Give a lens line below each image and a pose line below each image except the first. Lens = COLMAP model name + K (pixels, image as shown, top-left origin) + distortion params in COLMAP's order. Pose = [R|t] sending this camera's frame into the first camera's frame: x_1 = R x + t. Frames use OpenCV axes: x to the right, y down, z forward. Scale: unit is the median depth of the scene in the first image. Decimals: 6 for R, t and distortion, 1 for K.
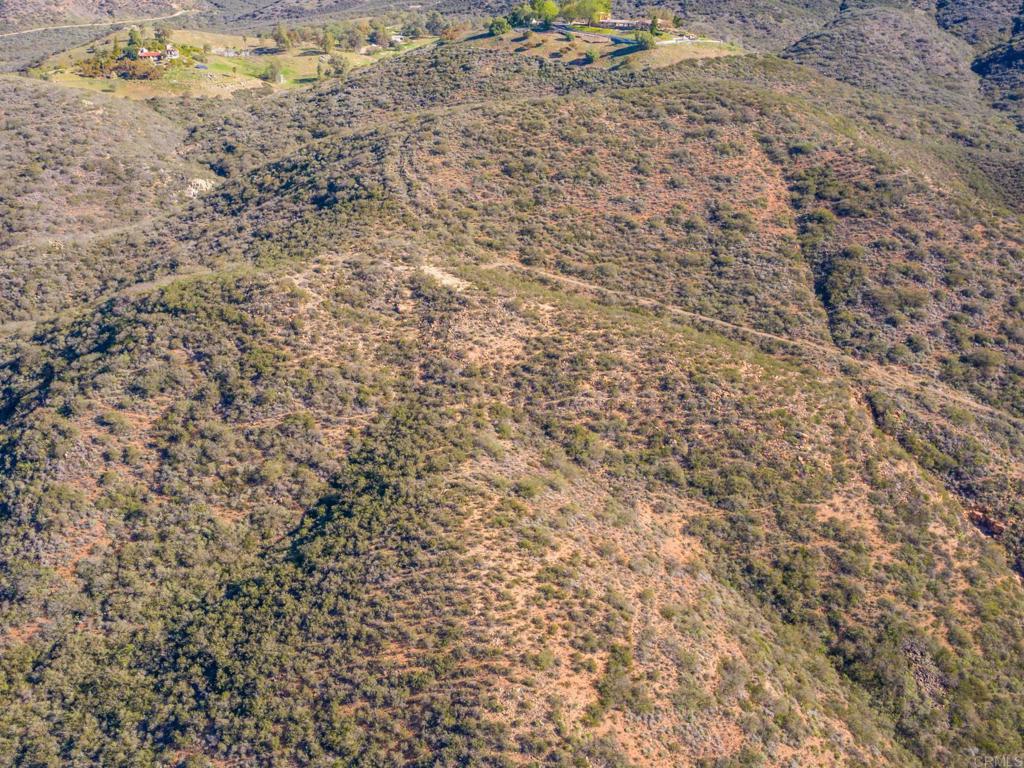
lens RADIAL K [[920.1, 0, 438.6], [0, 920.1, 388.7], [0, 0, 1]] dist [-0.007474, 0.014507]
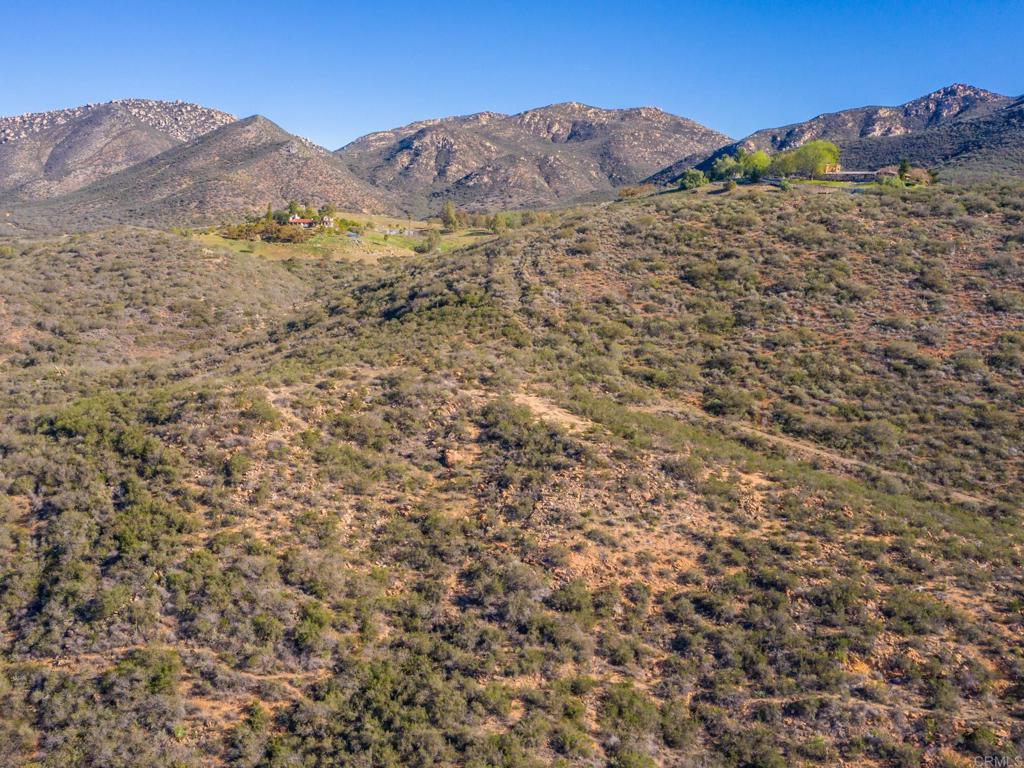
lens RADIAL K [[920.1, 0, 438.6], [0, 920.1, 388.7], [0, 0, 1]] dist [-0.007474, 0.014507]
pose [[0.976832, 0.064998, -0.203900, 0.052115], [-0.112887, 0.965926, -0.232901, -0.005922], [0.181814, 0.250523, 0.950885, 0.514150]]
